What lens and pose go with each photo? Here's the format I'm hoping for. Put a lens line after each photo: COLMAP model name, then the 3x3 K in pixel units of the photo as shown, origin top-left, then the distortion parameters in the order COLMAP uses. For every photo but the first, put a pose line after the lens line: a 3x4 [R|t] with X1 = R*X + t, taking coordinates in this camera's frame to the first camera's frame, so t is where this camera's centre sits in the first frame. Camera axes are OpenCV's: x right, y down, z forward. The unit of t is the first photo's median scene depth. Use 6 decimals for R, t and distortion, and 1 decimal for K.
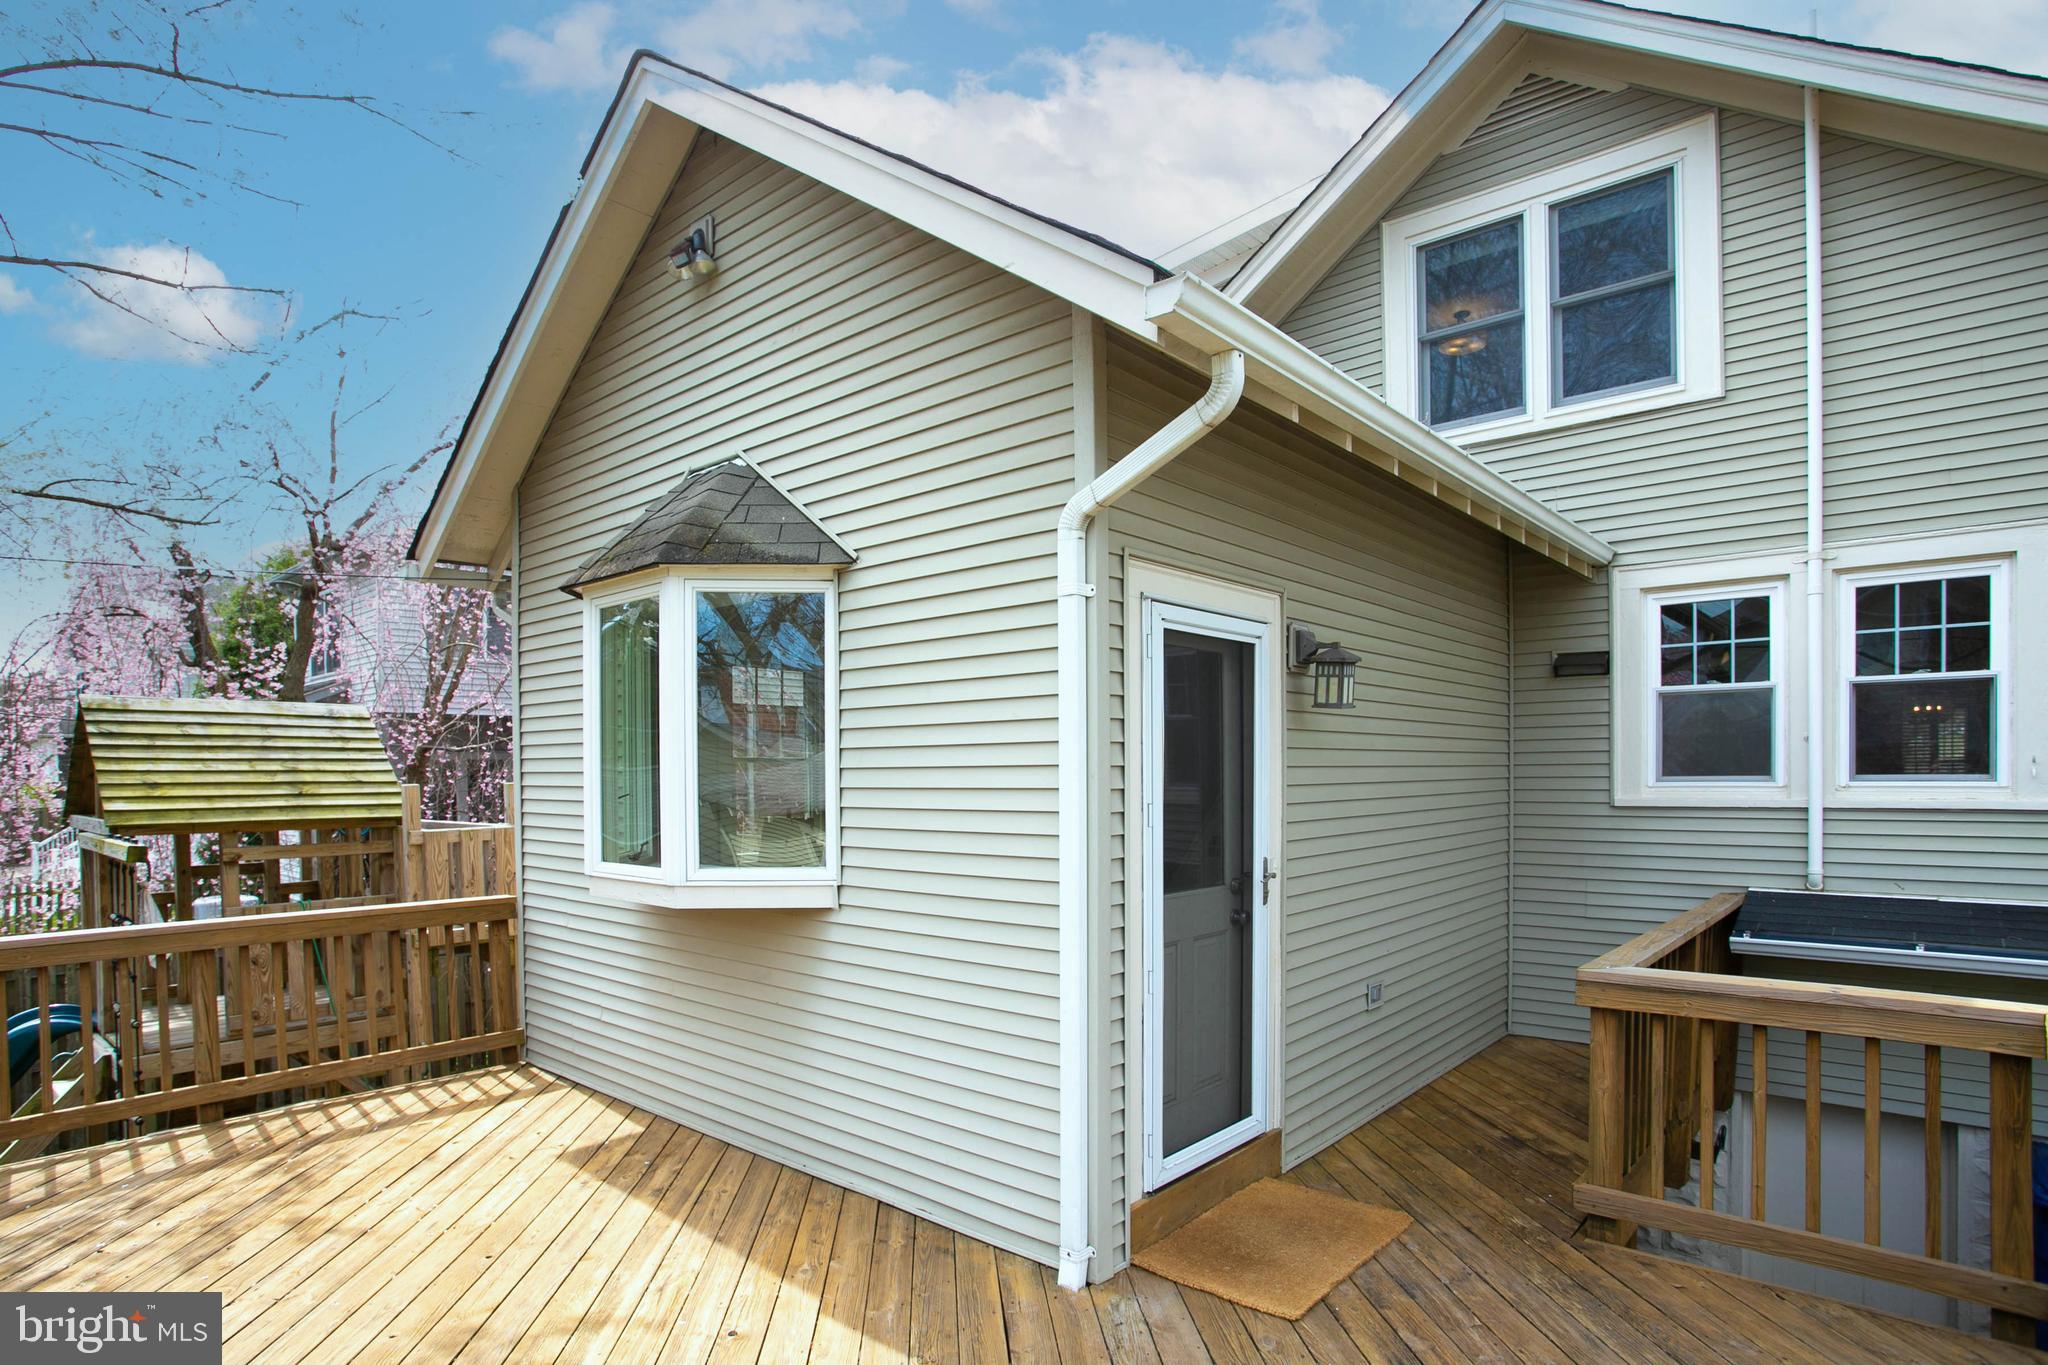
lens RADIAL K [[1056.1, 0, 1020.4], [0, 1056.1, 726.8], [0, 0, 1]] dist [-0.005735, -0.000357]
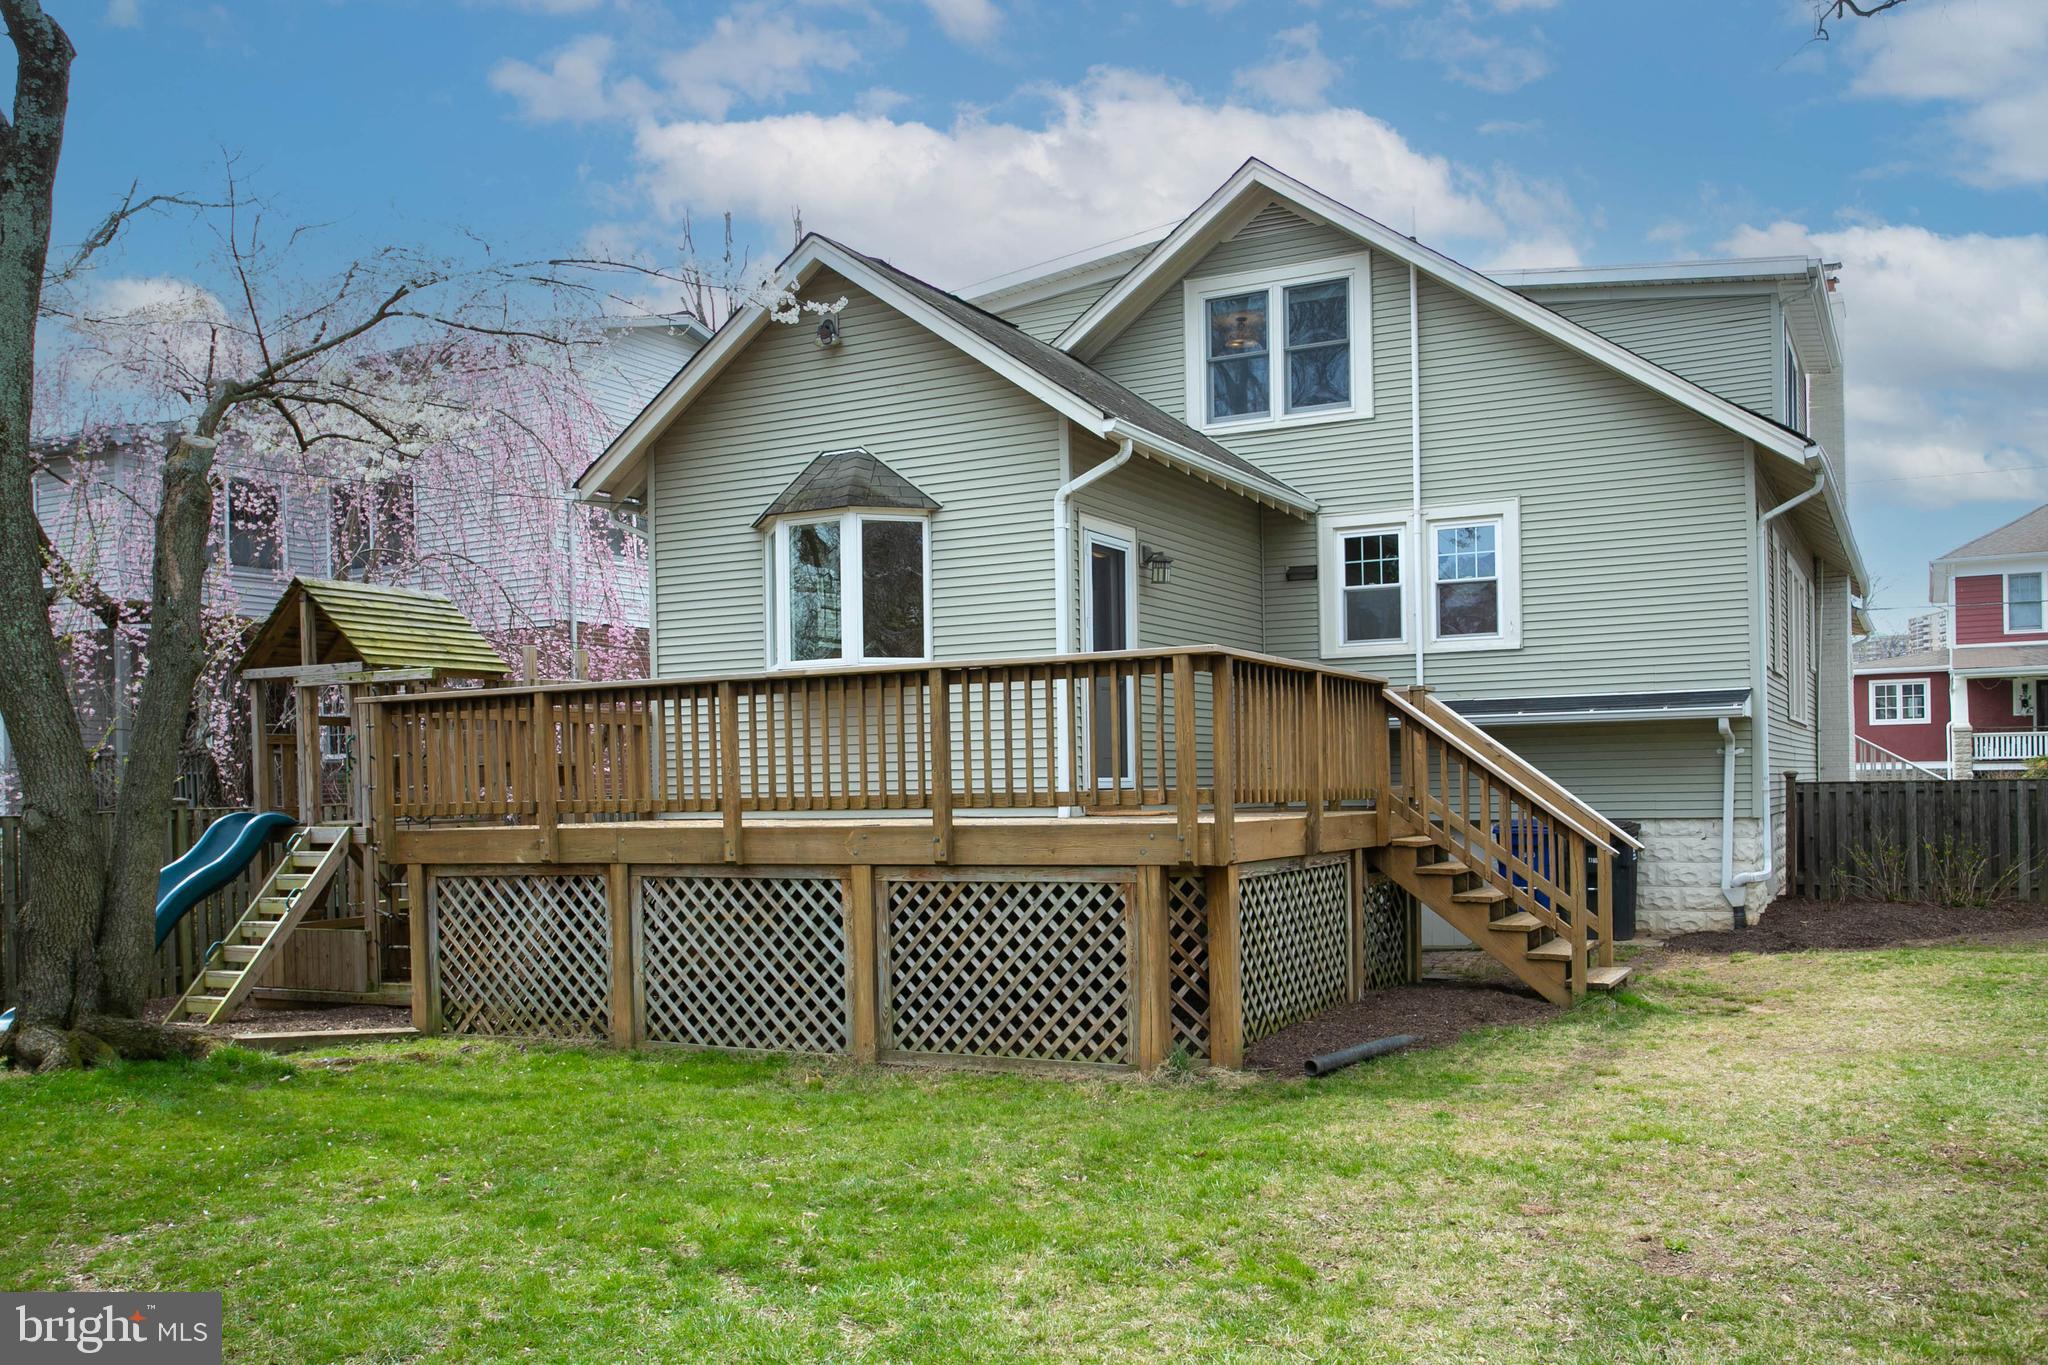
lens RADIAL K [[1727.5, 0, 1017.0], [0, 1727.5, 650.0], [0, 0, 1]] dist [-0.002283, 0.004864]
pose [[0.973984, 0.007991, 0.226475, -0.531295], [0.001570, 0.999116, -0.042005, 0.181796], [-0.226610, 0.041268, 0.973111, -1.587996]]
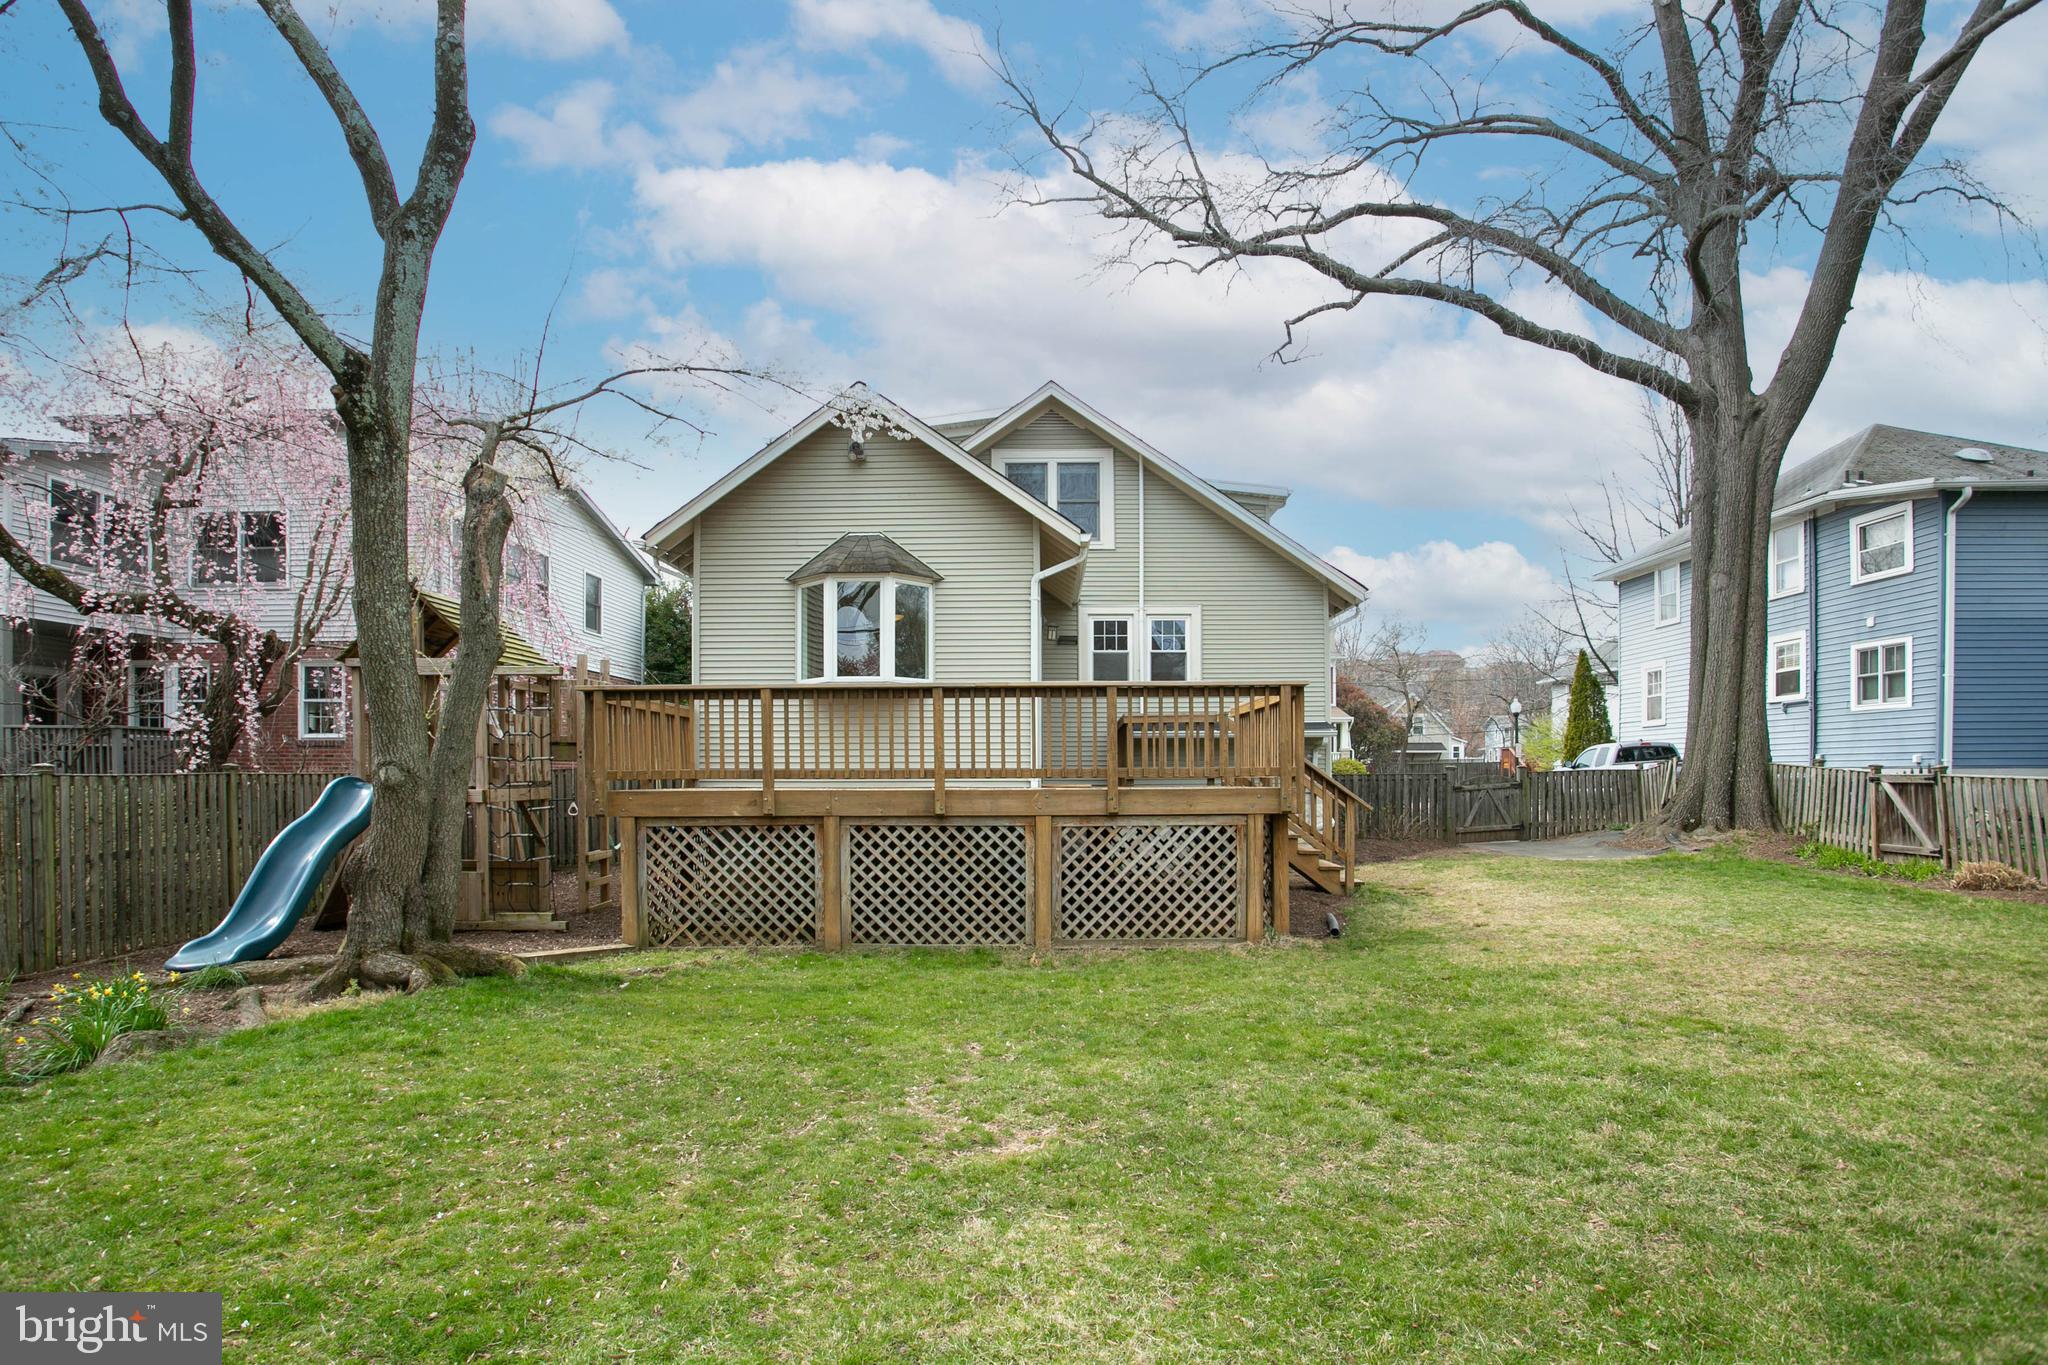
lens RADIAL K [[1103.3, 0, 1024.9], [0, 1103.3, 674.5], [0, 0, 1]] dist [-0.051188, -0.000365]
pose [[0.764588, 0.065044, 0.641229, -1.385706], [-0.029296, 0.997374, -0.066238, 0.224612], [-0.643854, 0.031860, 0.764485, -1.096058]]
